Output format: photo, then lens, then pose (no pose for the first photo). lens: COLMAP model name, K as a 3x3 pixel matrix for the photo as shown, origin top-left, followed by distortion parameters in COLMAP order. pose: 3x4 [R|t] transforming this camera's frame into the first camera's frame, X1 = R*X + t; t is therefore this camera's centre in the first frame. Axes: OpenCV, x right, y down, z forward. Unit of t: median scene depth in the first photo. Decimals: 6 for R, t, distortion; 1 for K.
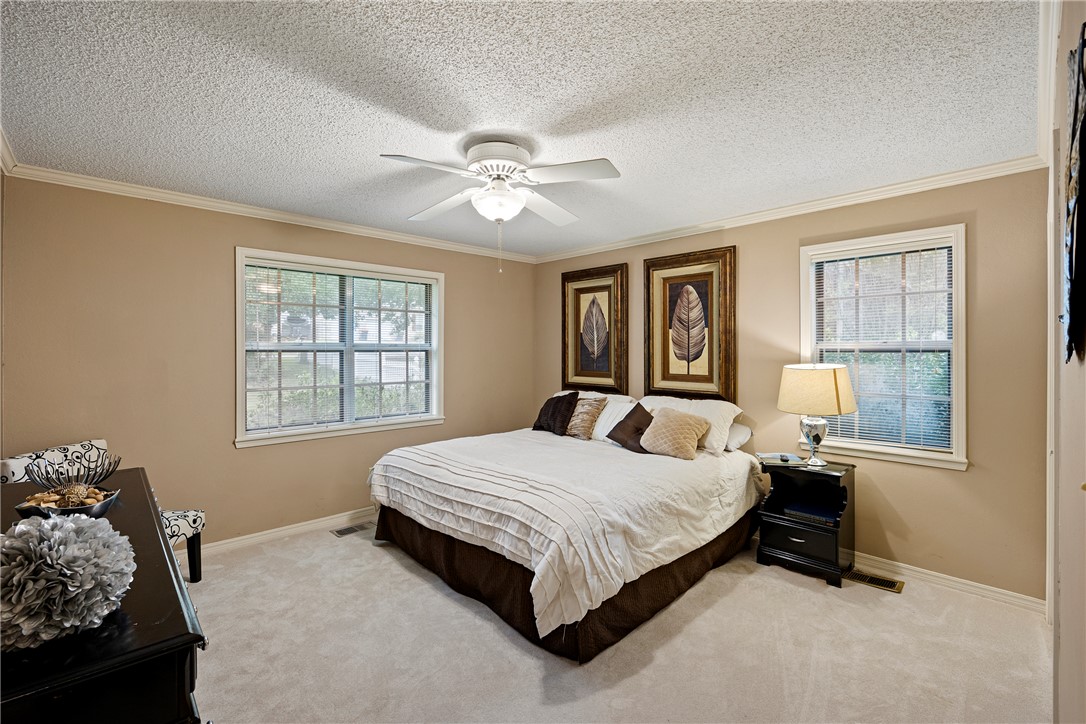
lens RADIAL K [[475.2, 0, 543.0], [0, 475.2, 362.0], [0, 0, 1]] dist [0.000590, 0.000035]
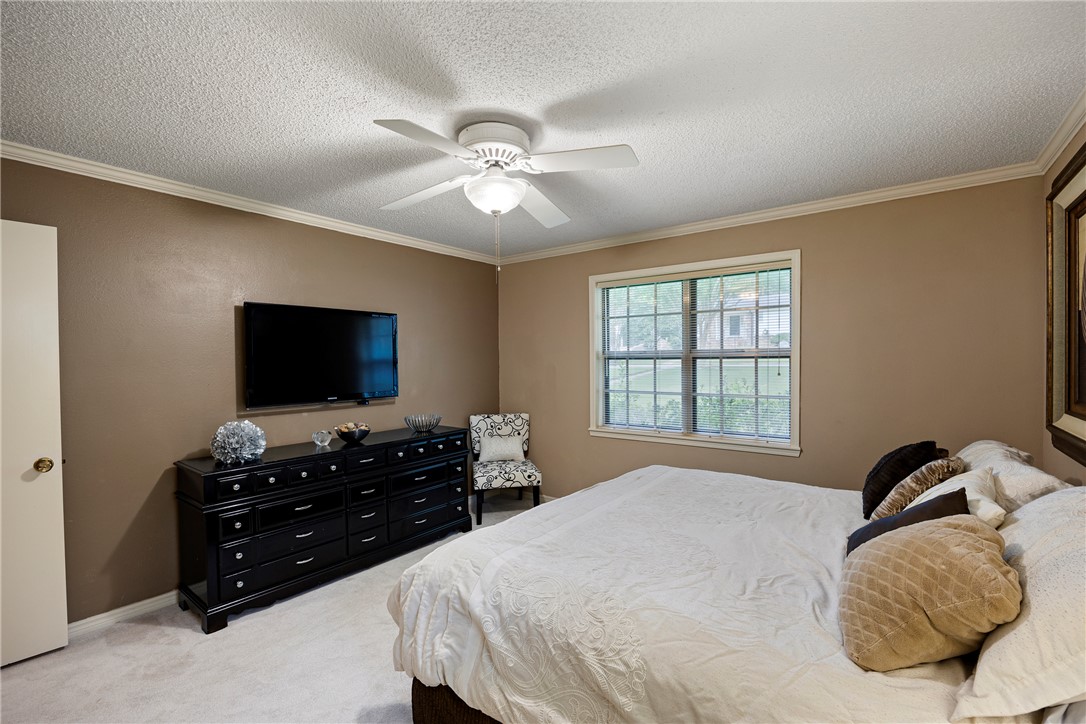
lens RADIAL K [[475.2, 0, 543.0], [0, 475.2, 362.0], [0, 0, 1]] dist [0.000590, 0.000035]
pose [[0.187501, 0.004314, -0.982255, 0.582627], [-0.018691, 0.999825, 0.000824, -0.012158], [0.982087, 0.018205, 0.187549, 0.664281]]
